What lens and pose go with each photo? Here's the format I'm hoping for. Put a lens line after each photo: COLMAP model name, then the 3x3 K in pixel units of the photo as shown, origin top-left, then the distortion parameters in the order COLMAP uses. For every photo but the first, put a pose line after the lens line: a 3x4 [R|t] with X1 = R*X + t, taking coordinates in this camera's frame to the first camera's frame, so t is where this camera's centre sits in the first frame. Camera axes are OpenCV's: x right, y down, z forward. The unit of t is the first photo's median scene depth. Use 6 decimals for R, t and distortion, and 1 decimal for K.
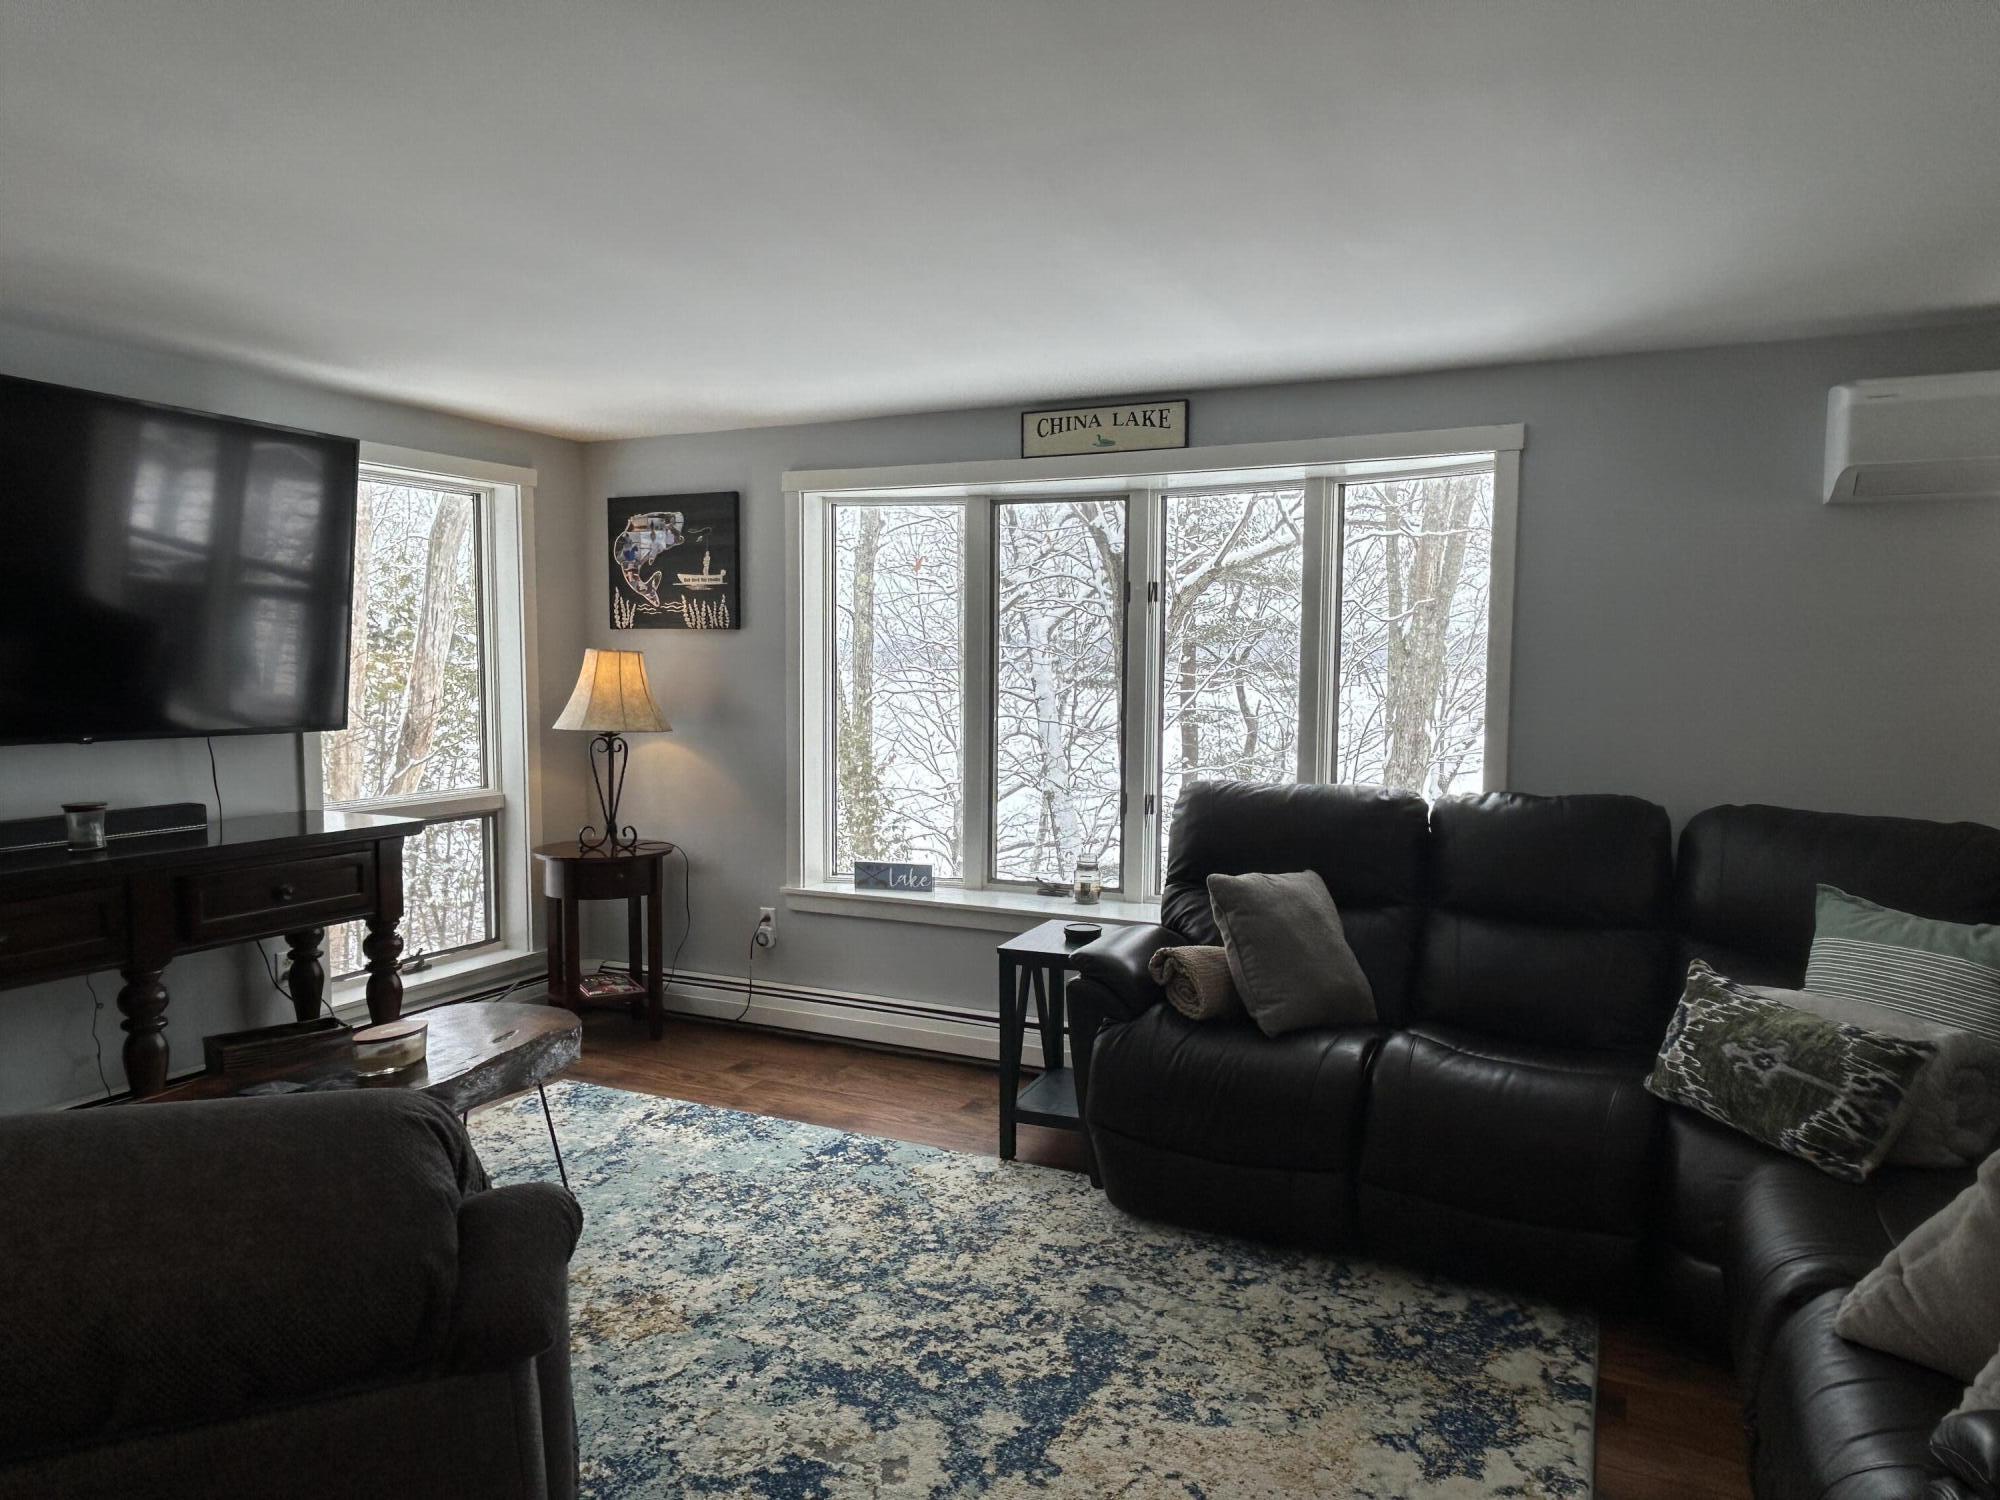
lens RADIAL K [[1312.1, 0, 1007.2], [0, 1312.1, 763.1], [0, 0, 1]] dist [0.000888, -0.006256]
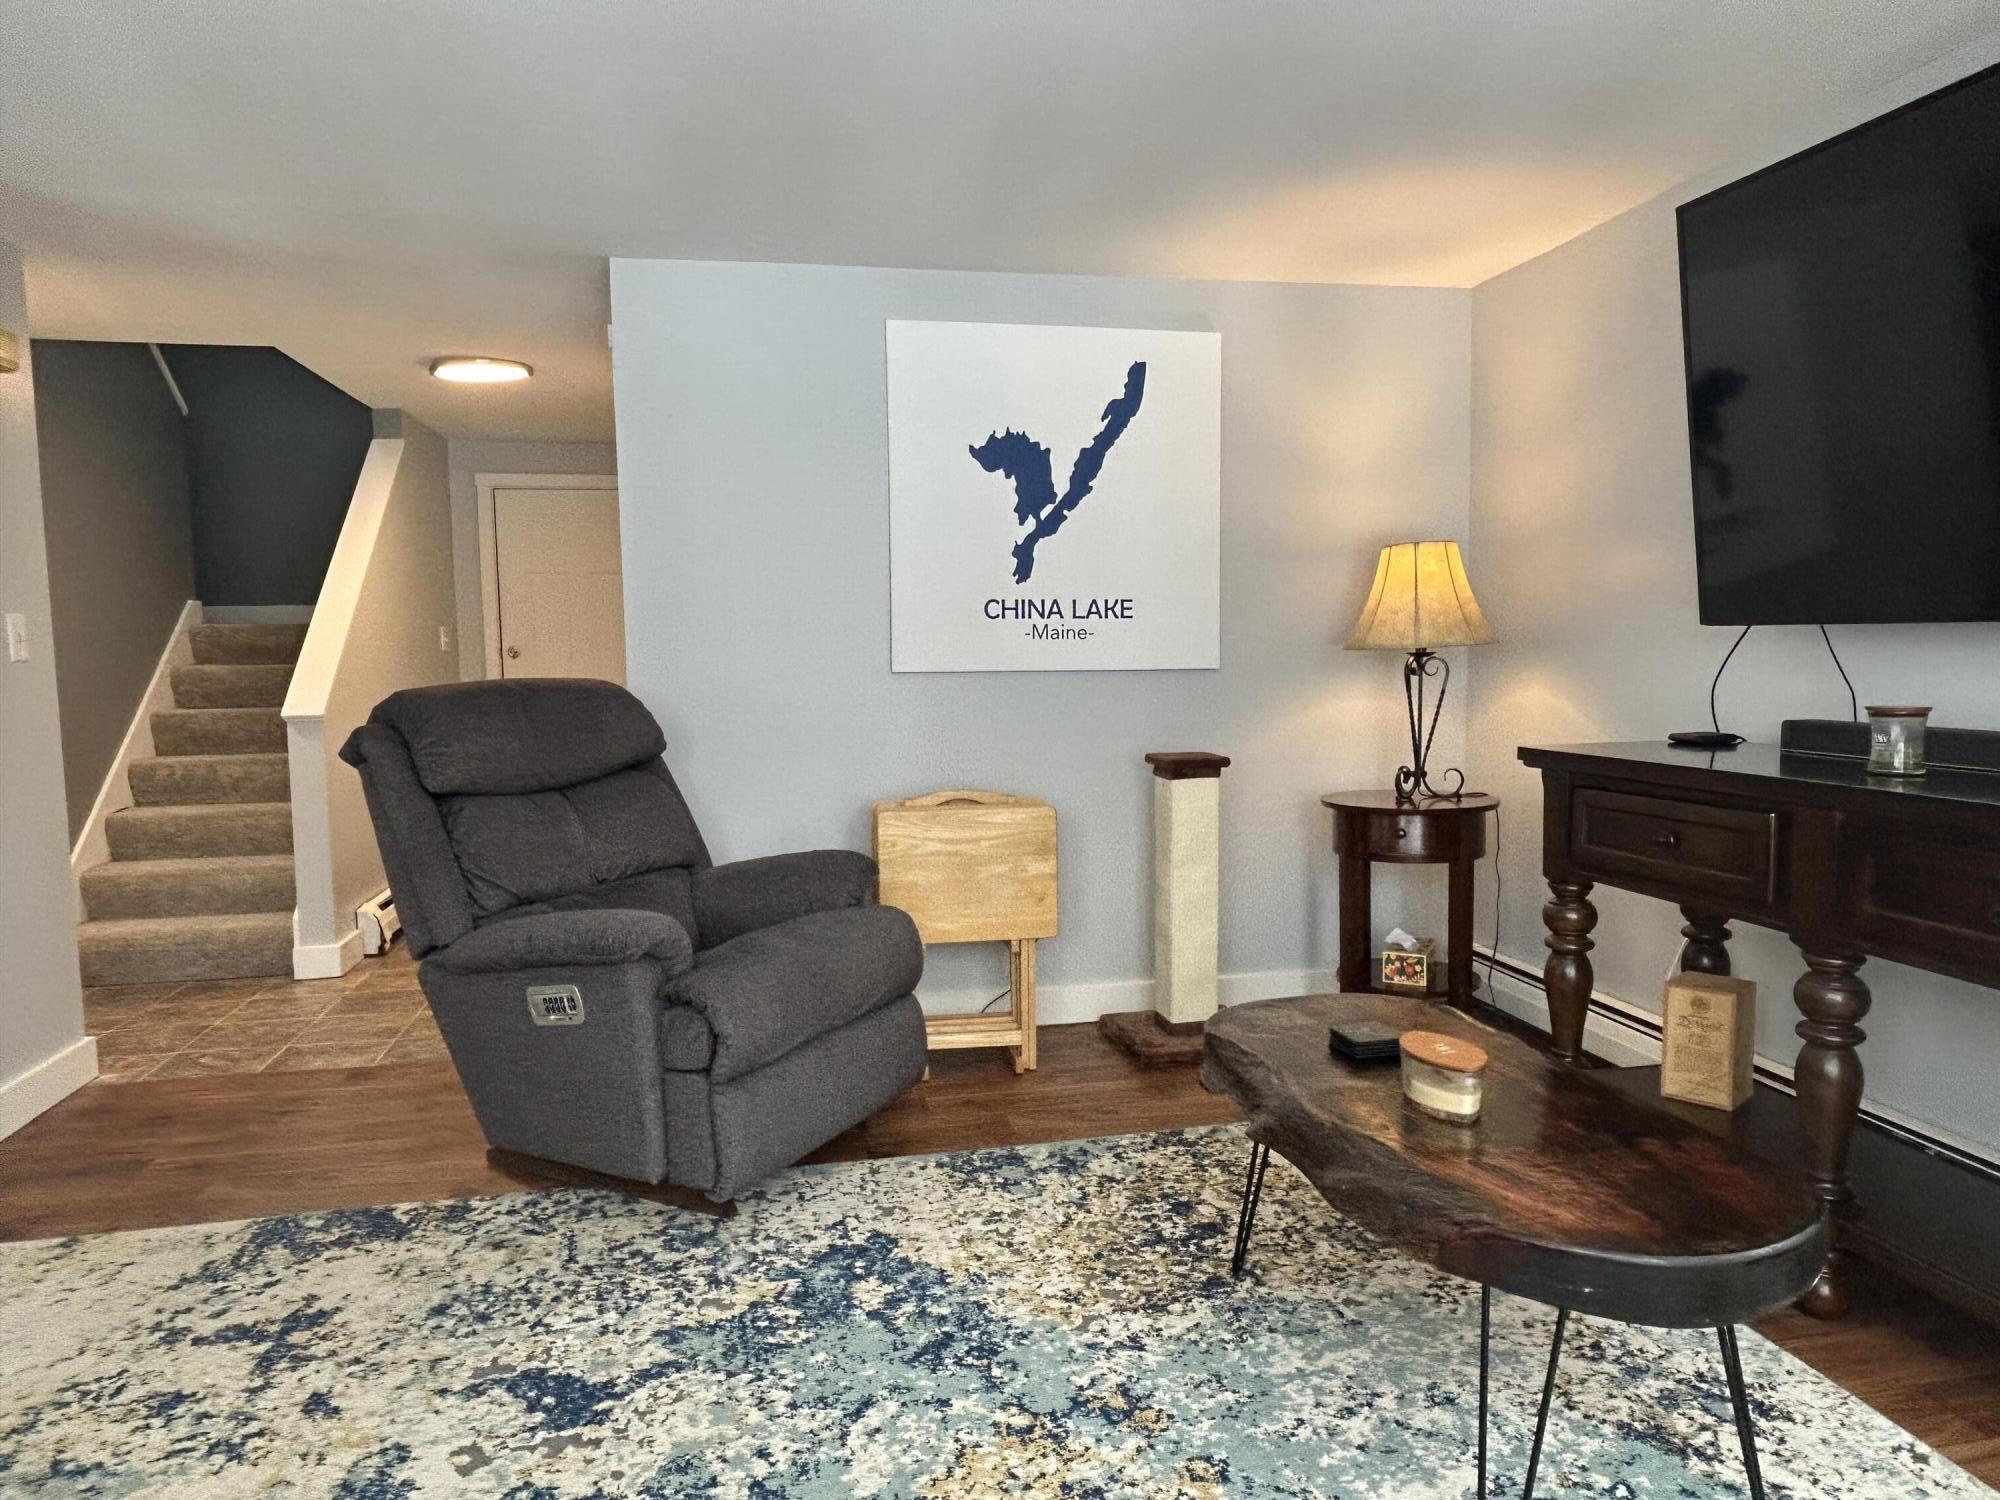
lens RADIAL K [[1312.1, 0, 993.4], [0, 1312.1, 757.8], [0, 0, 1]] dist [0.000888, -0.006256]
pose [[-0.798798, 0.058749, -0.598724, 0.067491], [-0.035588, 0.988863, 0.144511, -0.019330], [0.600546, 0.136743, -0.787811, 1.000110]]
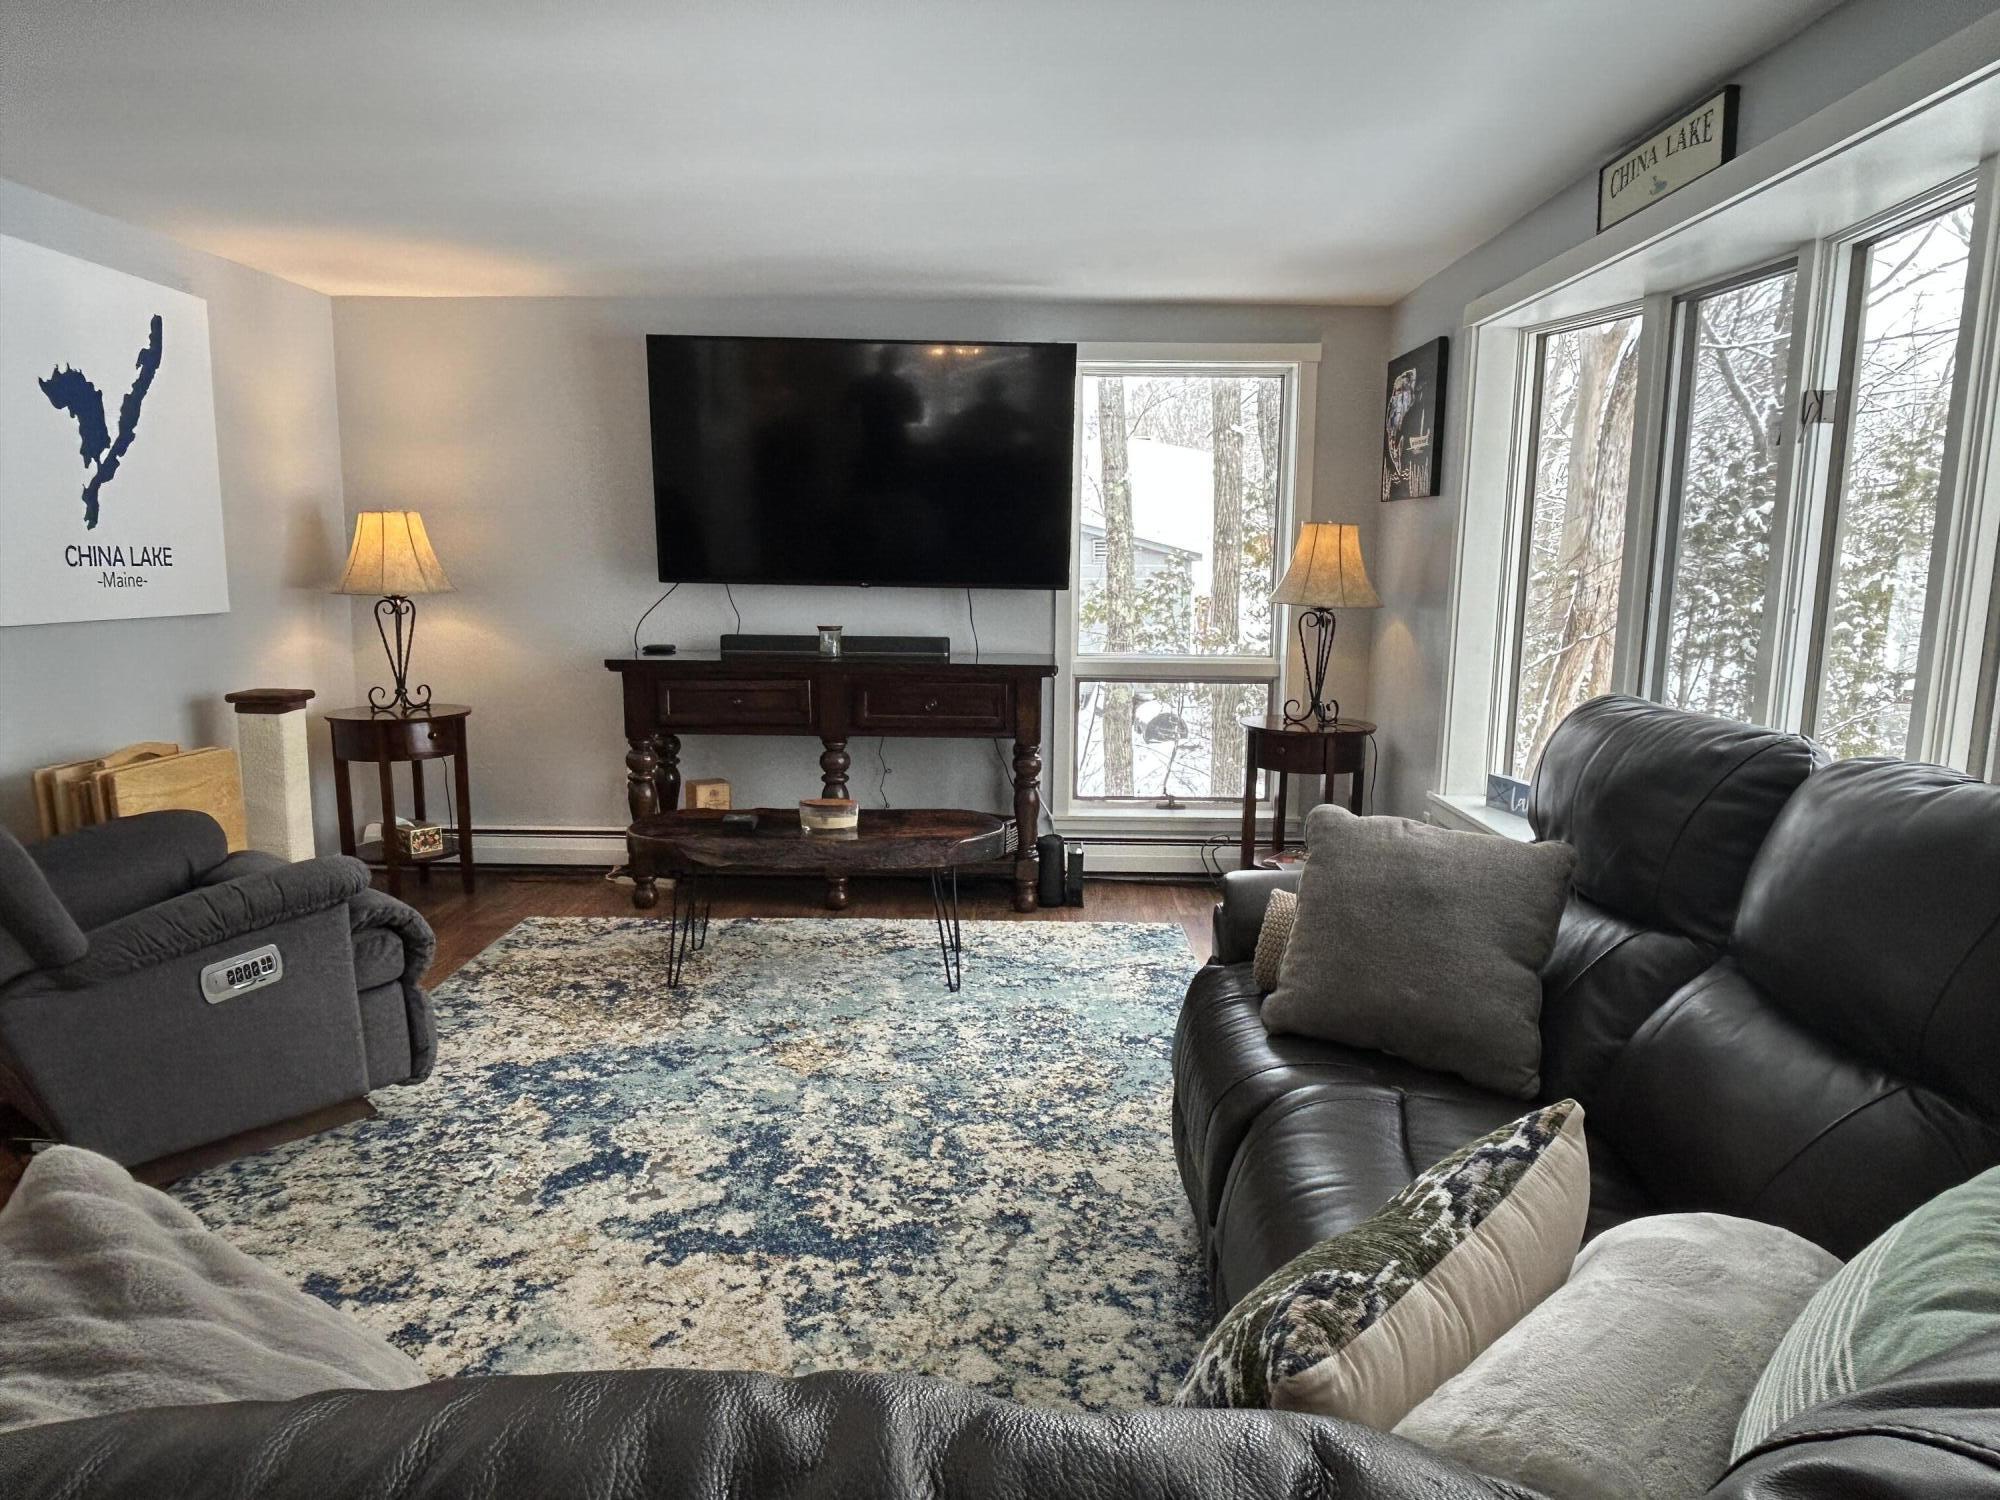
lens RADIAL K [[1312.1, 0, 1015.0], [0, 1312.1, 760.2], [0, 0, 1]] dist [0.000888, -0.006256]
pose [[0.426234, 0.140583, -0.893622, 0.586000], [-0.080801, 0.989819, 0.117177, -0.007331], [0.900997, 0.022260, 0.433254, 0.434391]]
